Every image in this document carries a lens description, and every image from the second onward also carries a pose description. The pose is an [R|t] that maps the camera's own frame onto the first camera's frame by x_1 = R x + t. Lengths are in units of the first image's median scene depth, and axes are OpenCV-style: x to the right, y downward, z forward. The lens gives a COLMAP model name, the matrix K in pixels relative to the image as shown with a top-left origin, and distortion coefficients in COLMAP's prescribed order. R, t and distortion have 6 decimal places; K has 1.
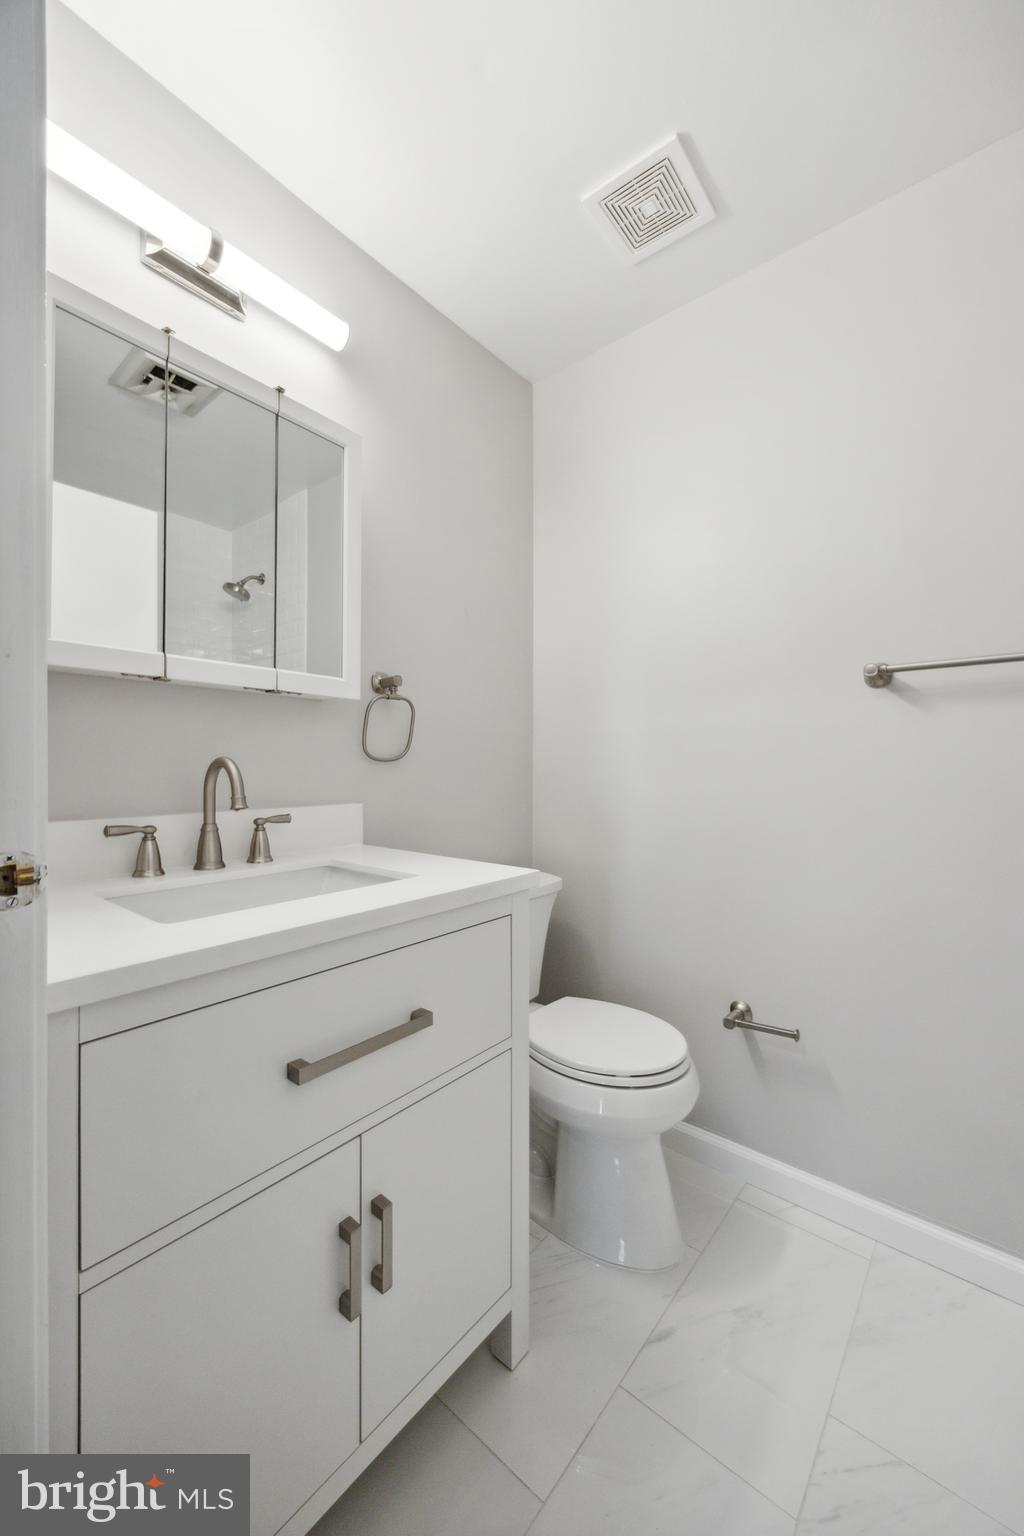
lens RADIAL K [[595.6, 0, 508.6], [0, 595.6, 765.8], [0, 0, 1]] dist [-0.003790, -0.000348]
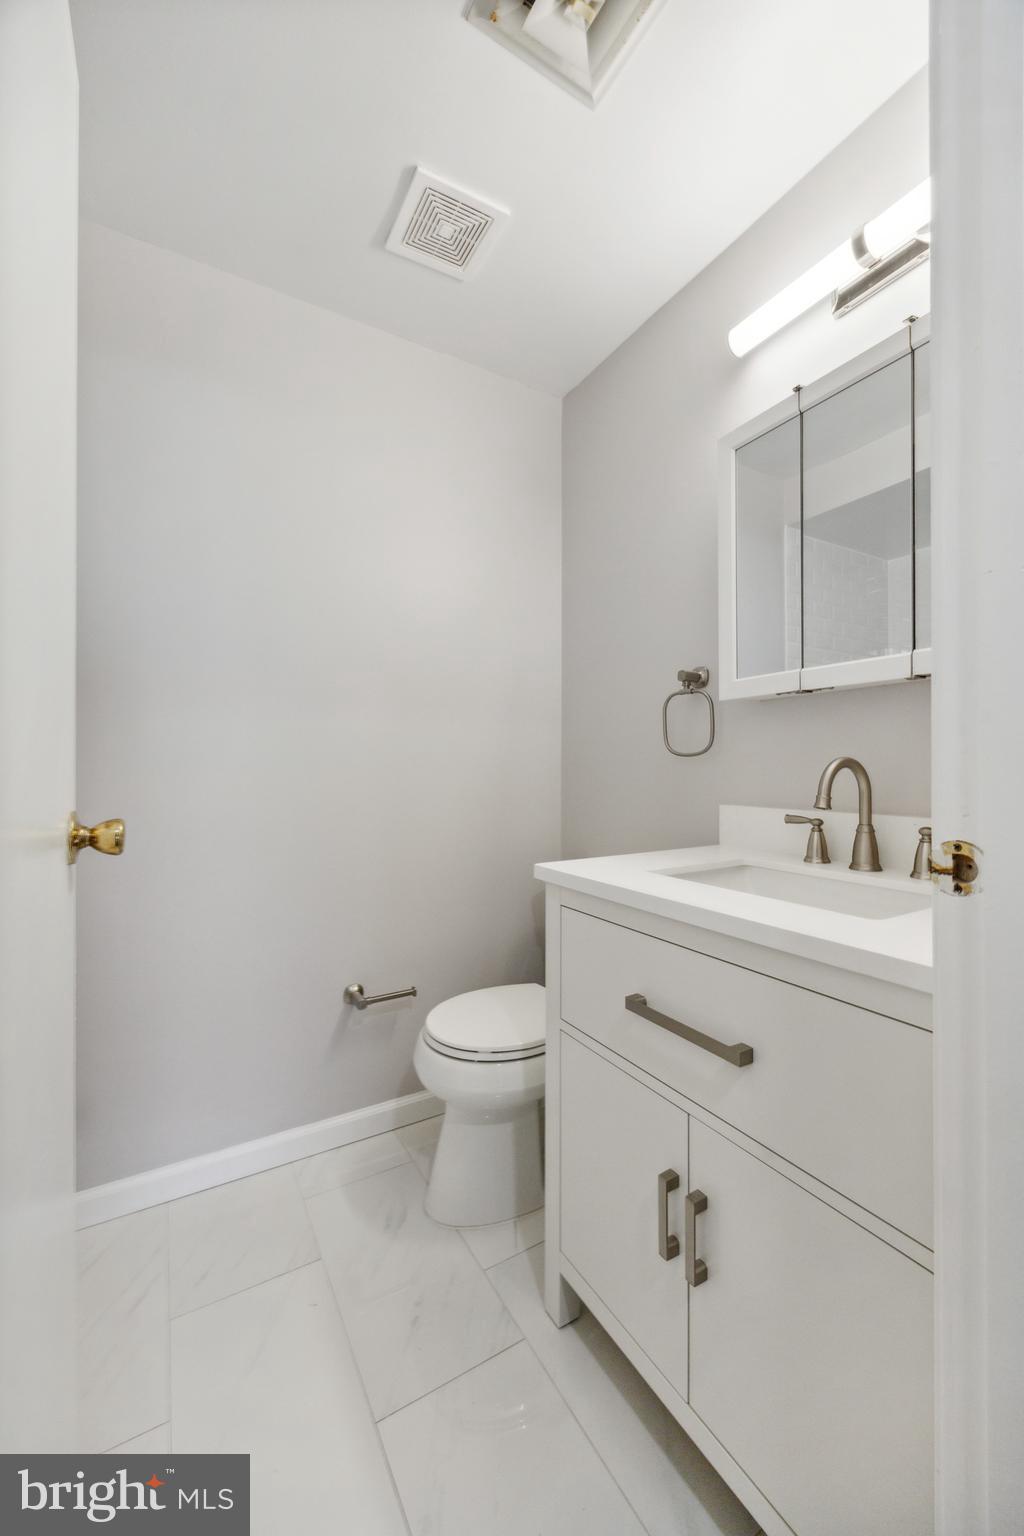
lens RADIAL K [[595.6, 0, 507.9], [0, 595.6, 767.1], [0, 0, 1]] dist [-0.003790, -0.000348]
pose [[-0.345436, -0.003377, -0.938436, 0.678089], [-0.001160, 0.999994, -0.003171, 0.005147], [0.938442, -0.000006, -0.345437, 0.839919]]
